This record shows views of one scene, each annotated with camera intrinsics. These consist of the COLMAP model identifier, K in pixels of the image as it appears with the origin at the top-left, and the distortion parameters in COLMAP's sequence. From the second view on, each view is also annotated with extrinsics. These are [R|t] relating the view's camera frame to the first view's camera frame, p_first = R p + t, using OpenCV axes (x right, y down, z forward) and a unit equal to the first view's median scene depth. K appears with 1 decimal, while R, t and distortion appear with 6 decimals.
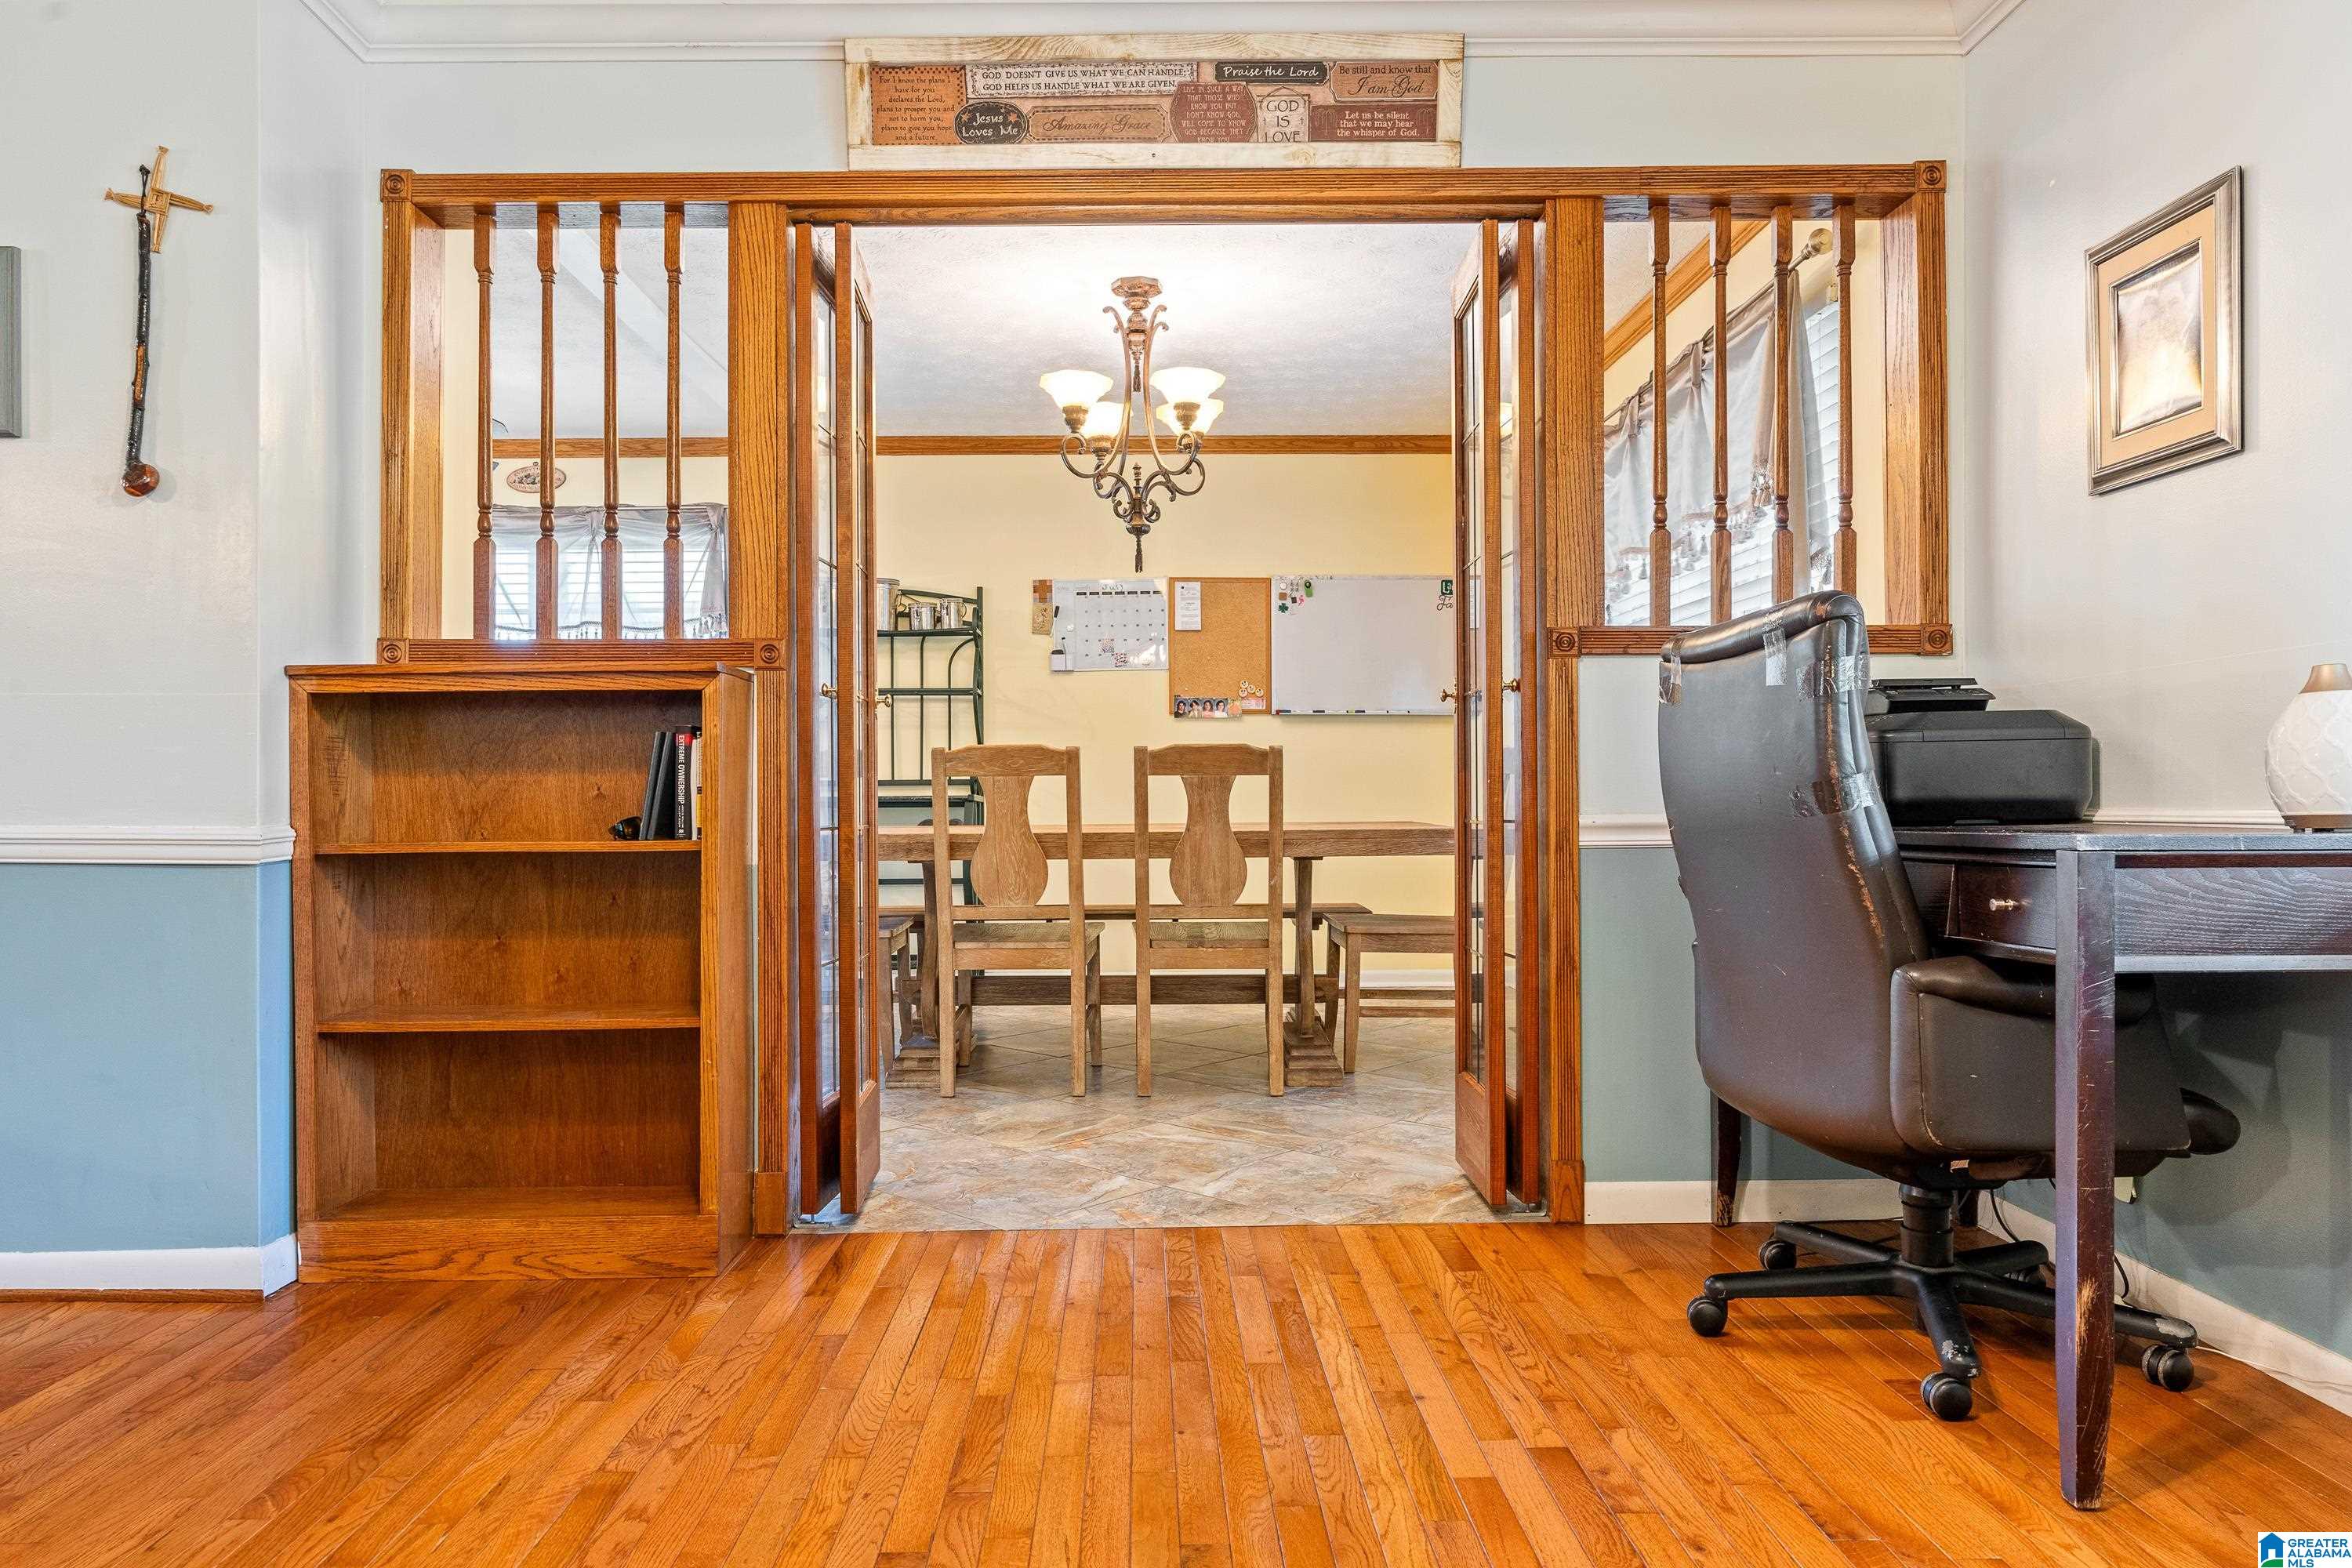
lens RADIAL K [[1481.4, 0, 1174.8], [0, 1481.4, 760.4], [0, 0, 1]] dist [-0.006441, -0.001663]
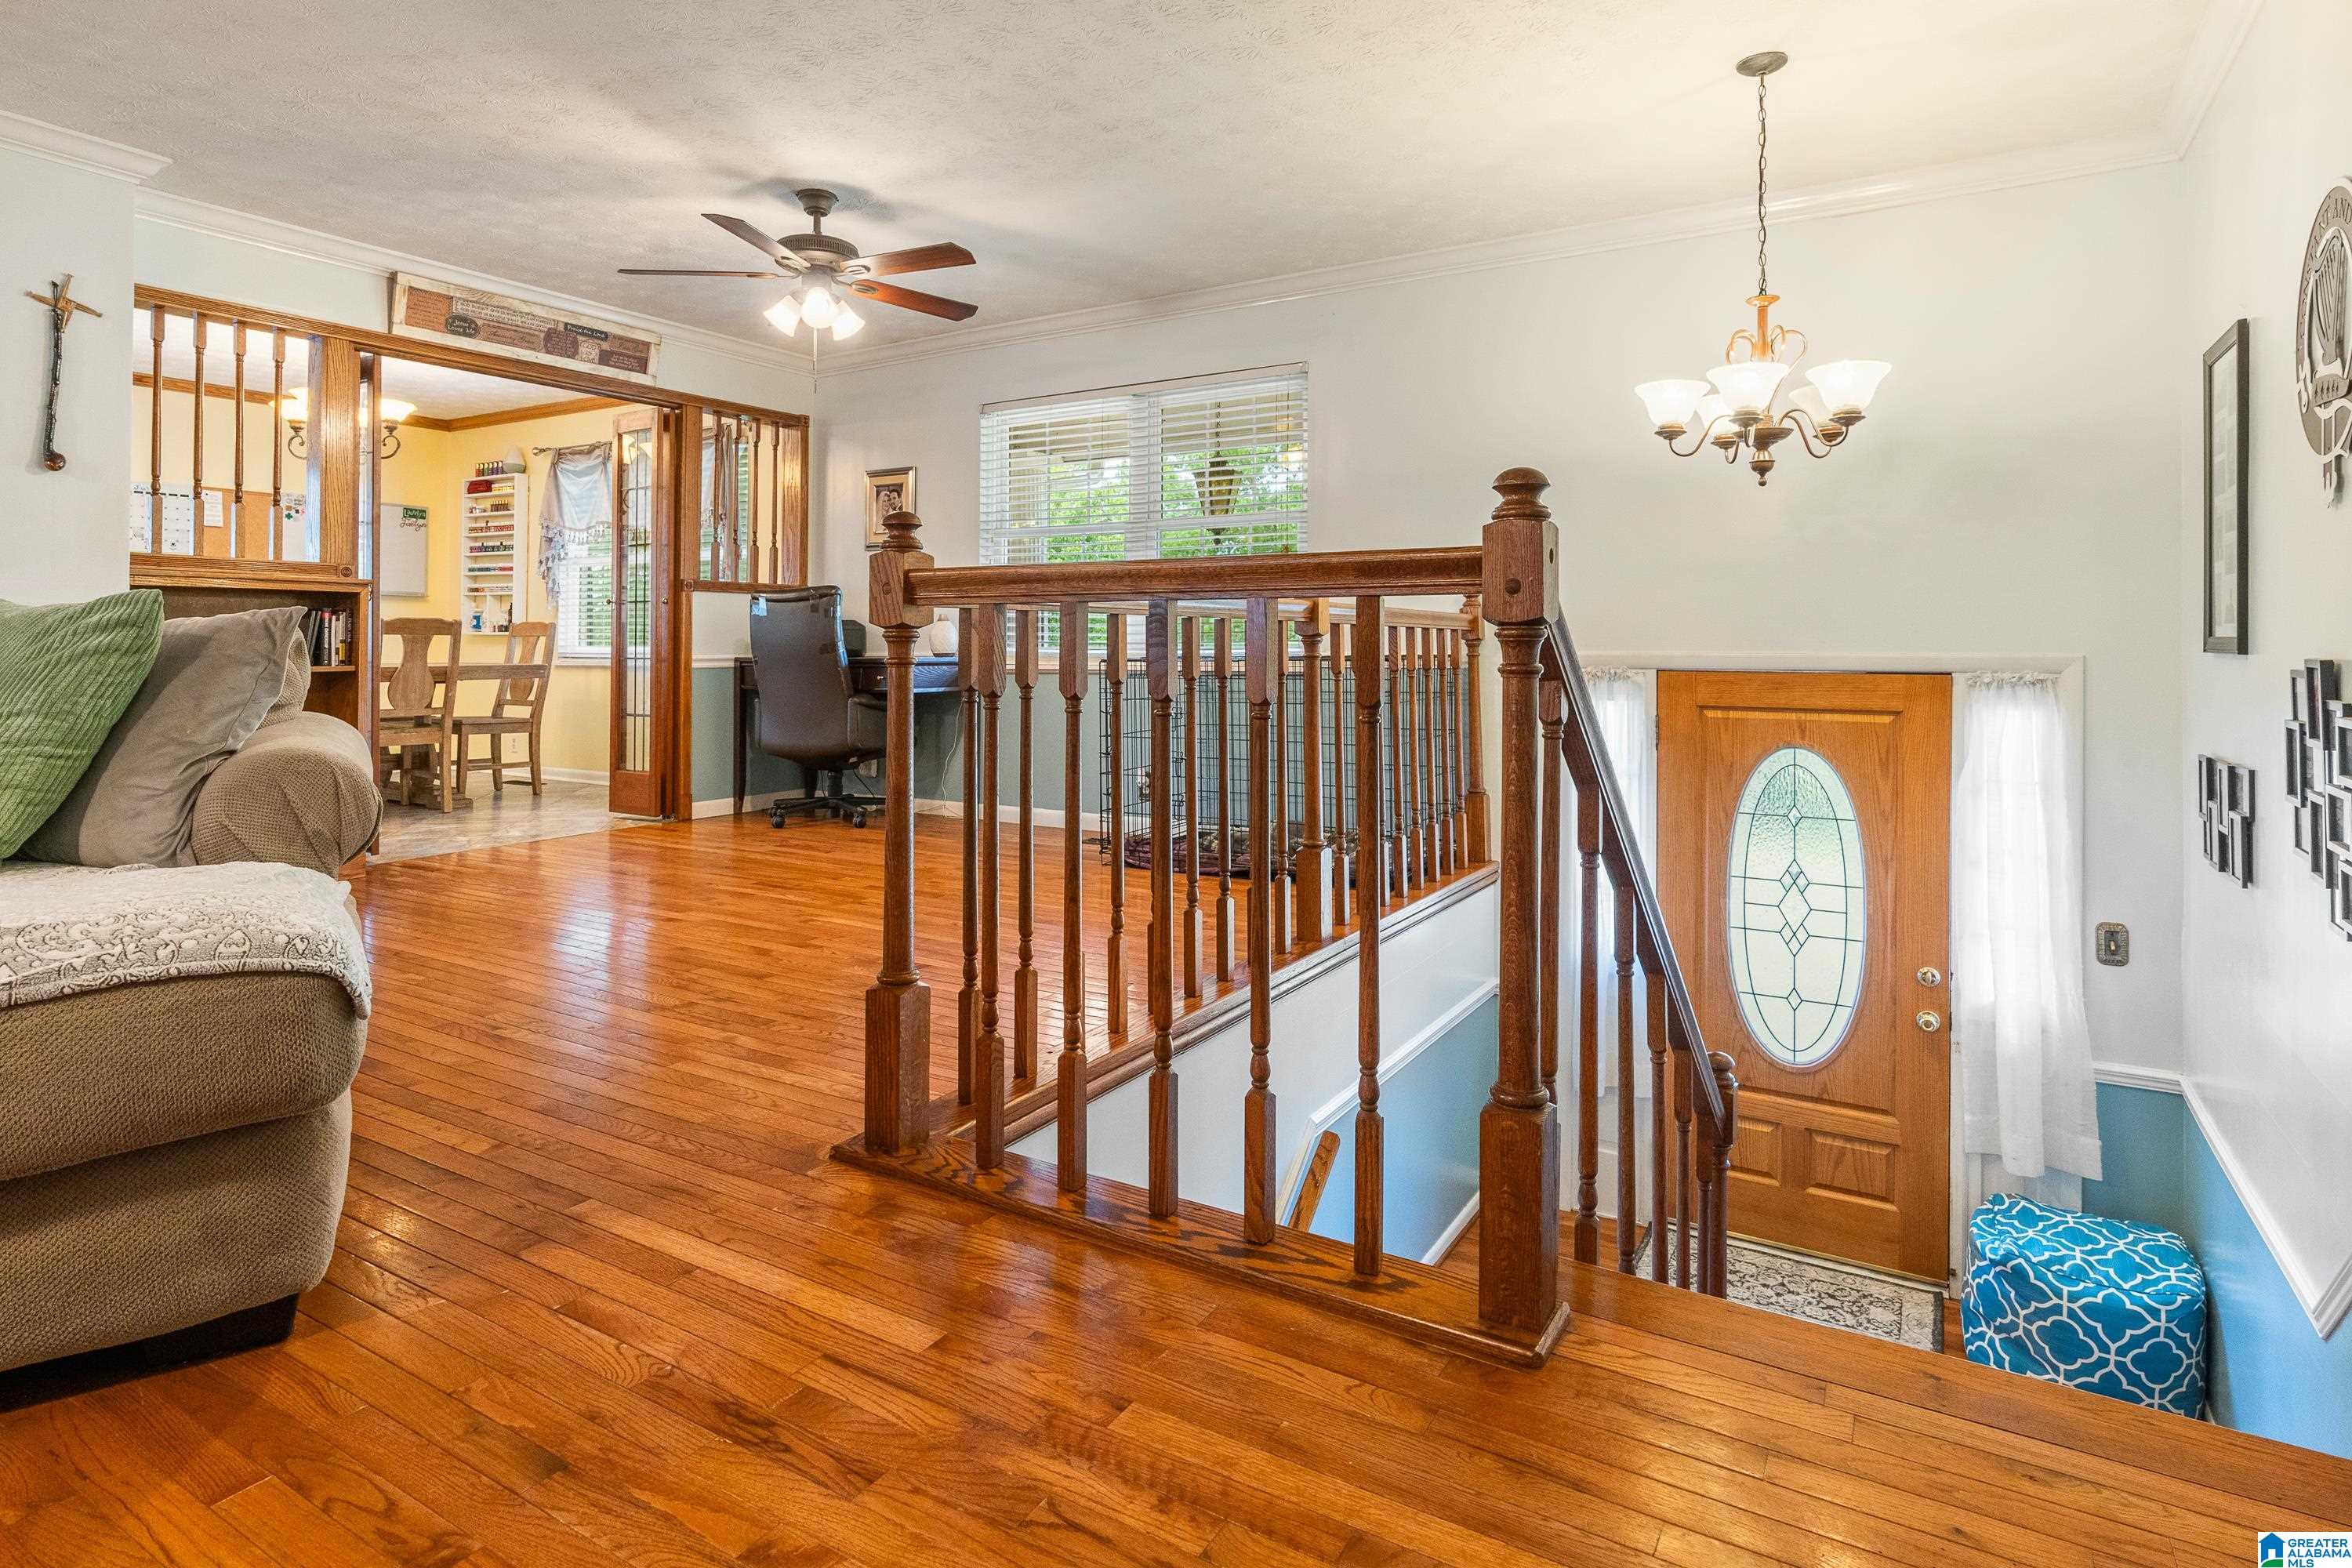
lens RADIAL K [[1243.9, 0, 1173.1], [0, 1243.9, 778.1], [0, 0, 1]] dist [-0.008607, -0.001665]
pose [[0.532738, -0.077798, 0.842697, -1.120530], [-0.025736, 0.993816, 0.108019, -0.005442], [-0.845889, -0.079234, 0.527441, -0.842837]]
